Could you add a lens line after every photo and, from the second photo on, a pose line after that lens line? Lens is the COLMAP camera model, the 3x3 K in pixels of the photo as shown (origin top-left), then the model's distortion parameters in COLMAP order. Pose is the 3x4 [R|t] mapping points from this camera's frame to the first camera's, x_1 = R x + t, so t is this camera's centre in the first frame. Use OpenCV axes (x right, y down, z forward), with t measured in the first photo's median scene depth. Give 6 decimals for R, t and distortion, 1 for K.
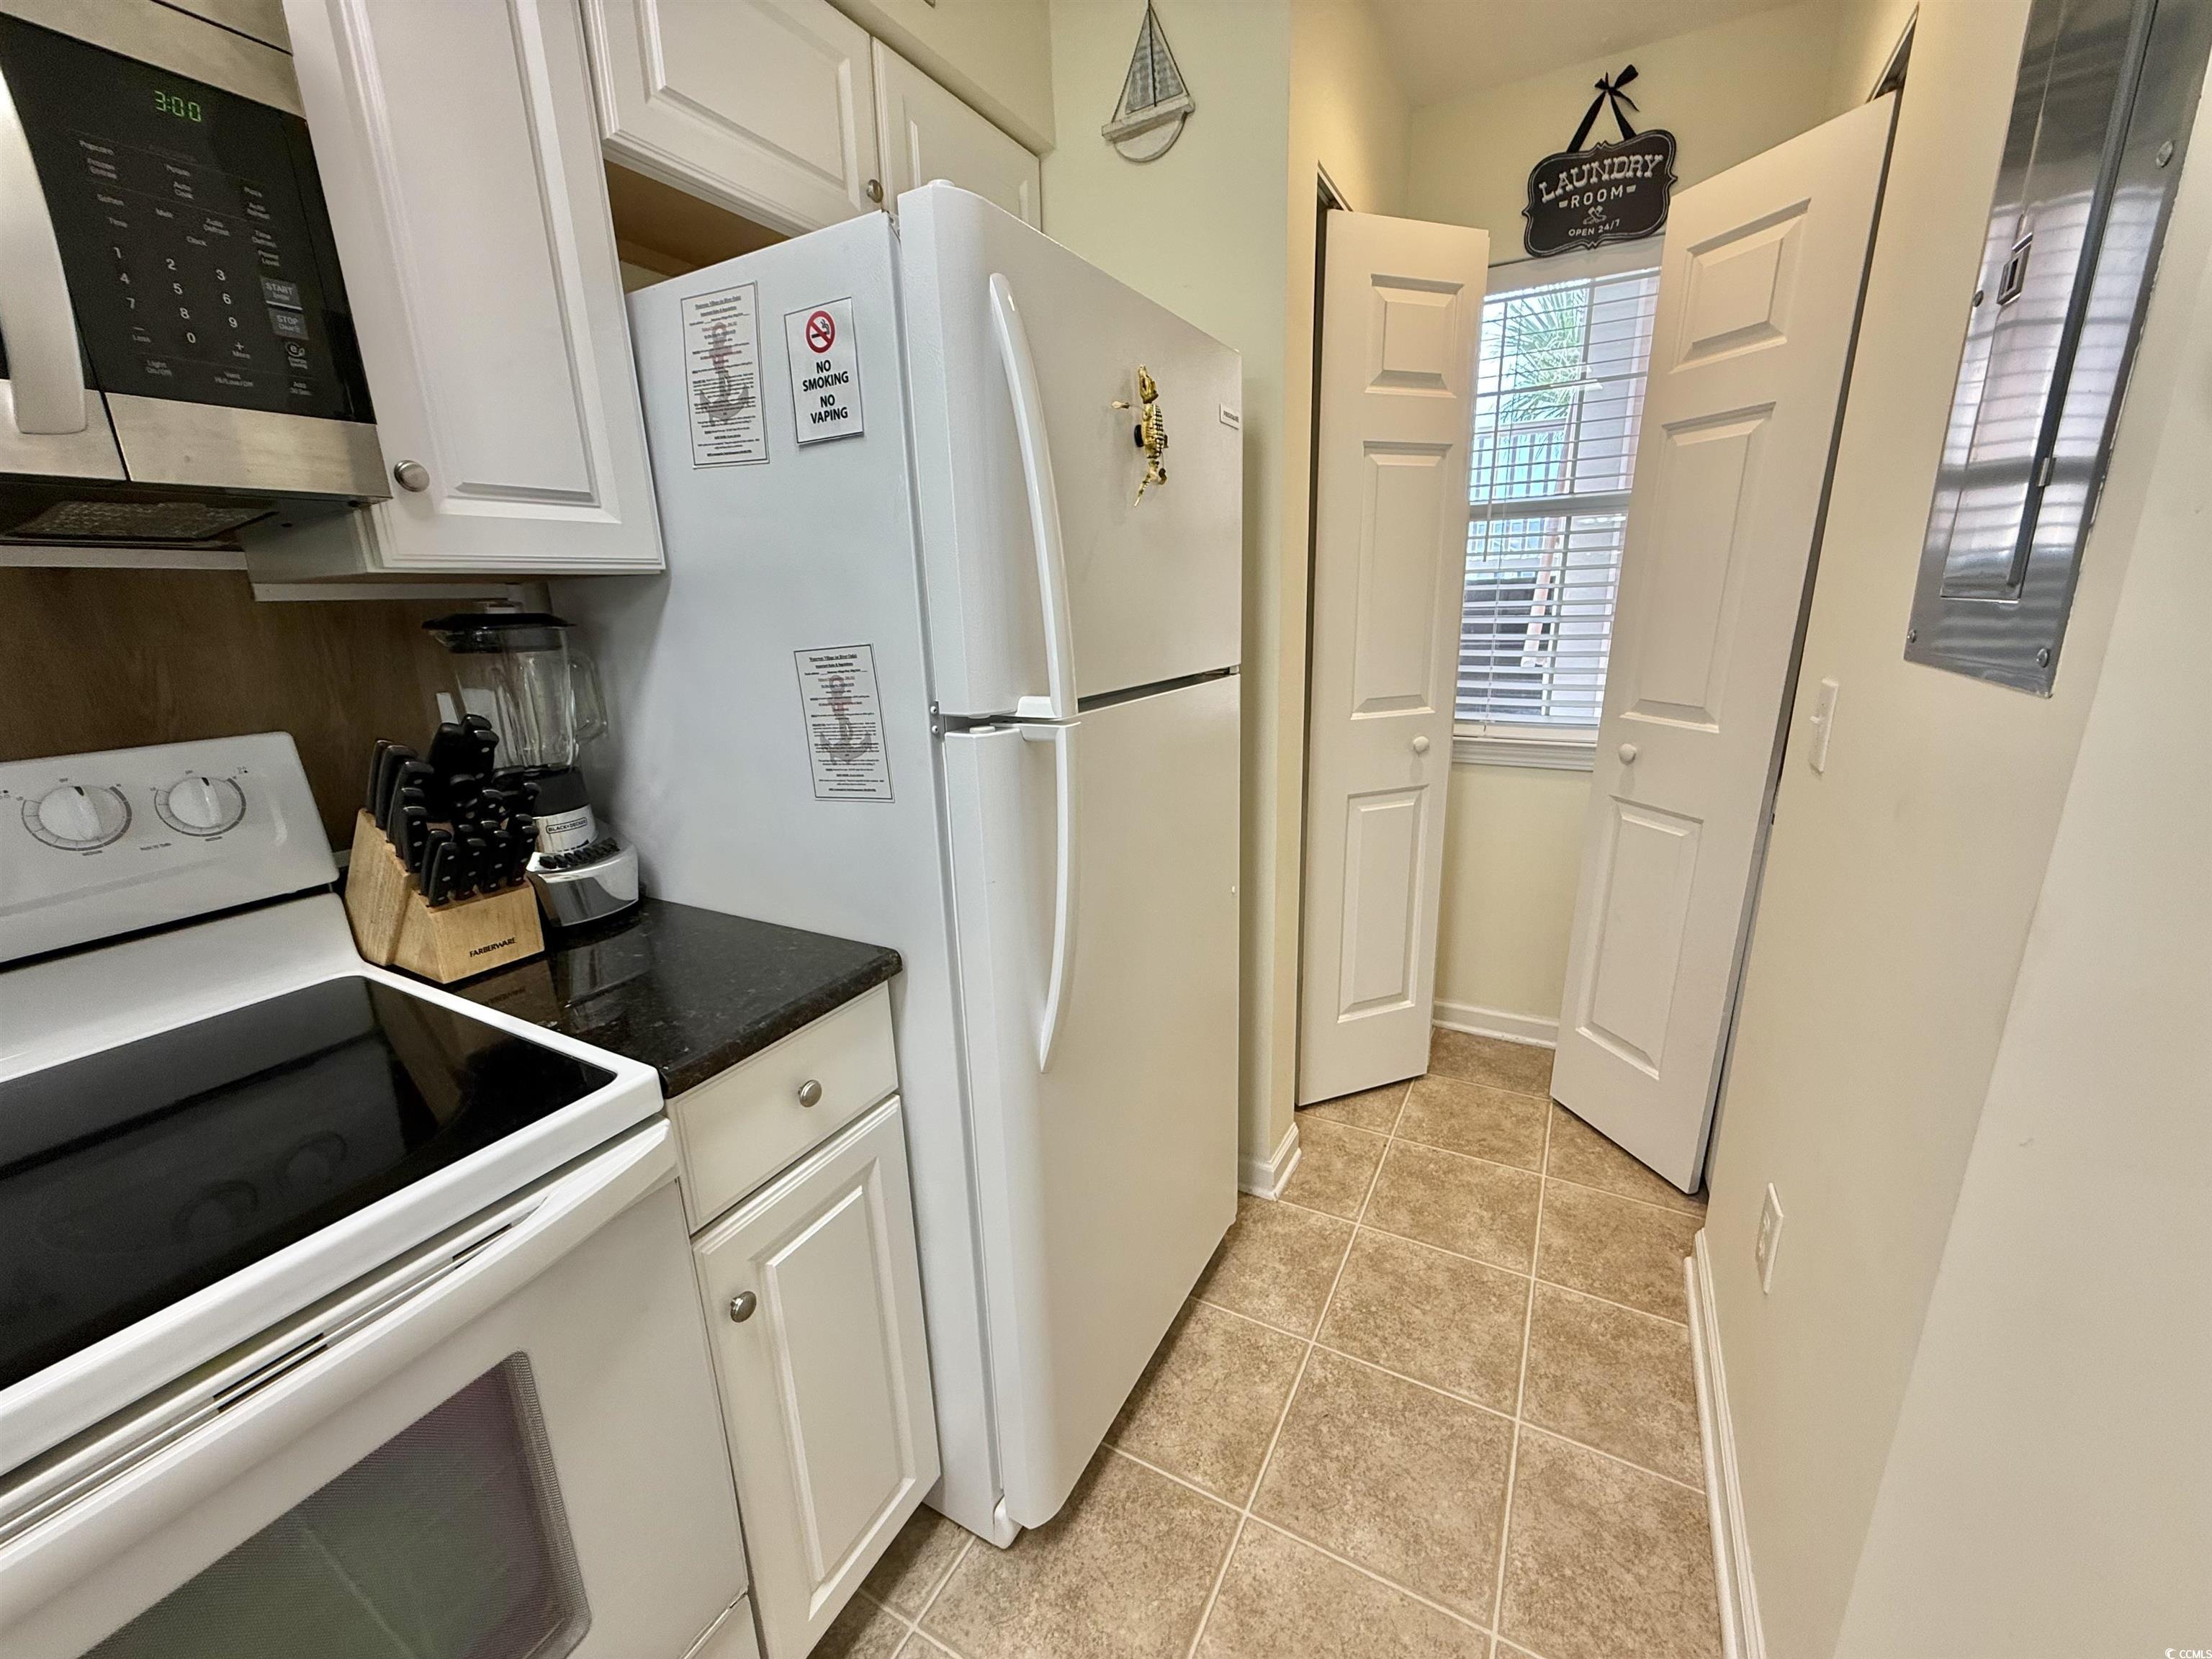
lens RADIAL K [[881.2, 0, 1100.5], [0, 881.2, 839.8], [0, 0, 1]] dist [-0.001394, -0.000312]
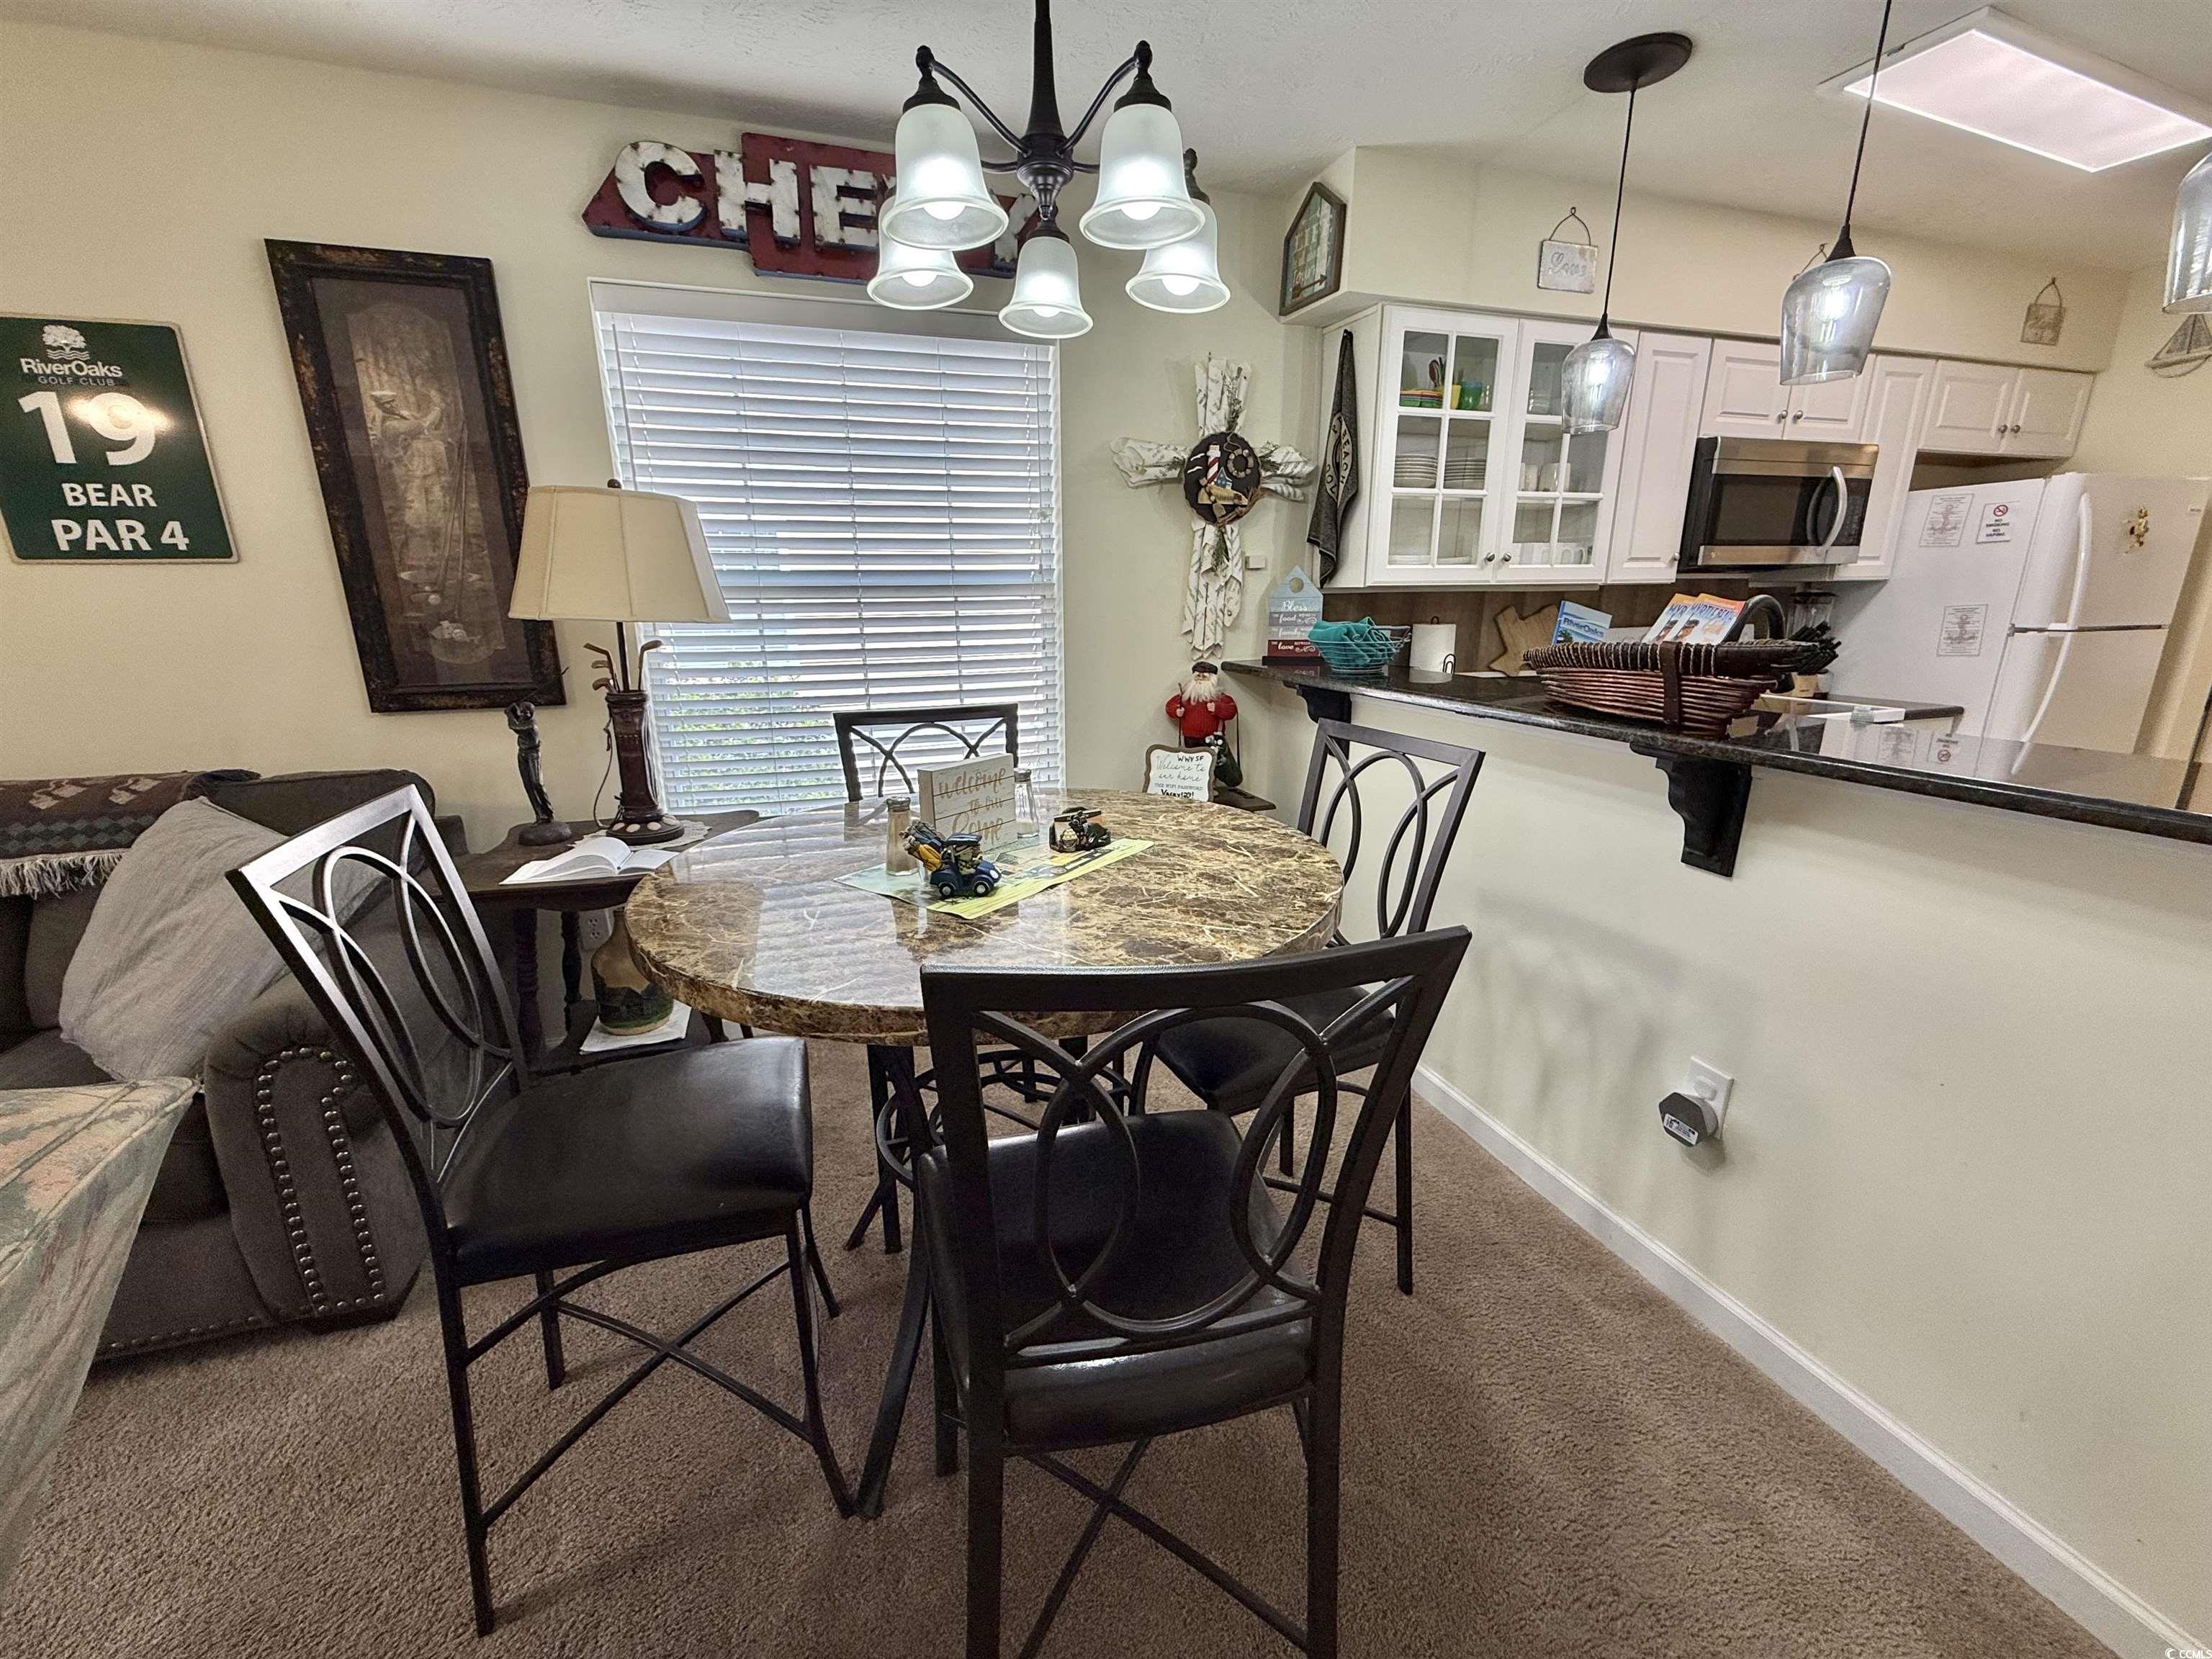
lens RADIAL K [[881.2, 0, 1095.7], [0, 881.2, 829.6], [0, 0, 1]] dist [-0.001394, -0.000312]
pose [[0.727696, 0.200329, -0.655993, -0.382433], [-0.191991, 0.977658, 0.085584, 0.968464], [0.658482, 0.063666, 0.749899, -3.642642]]
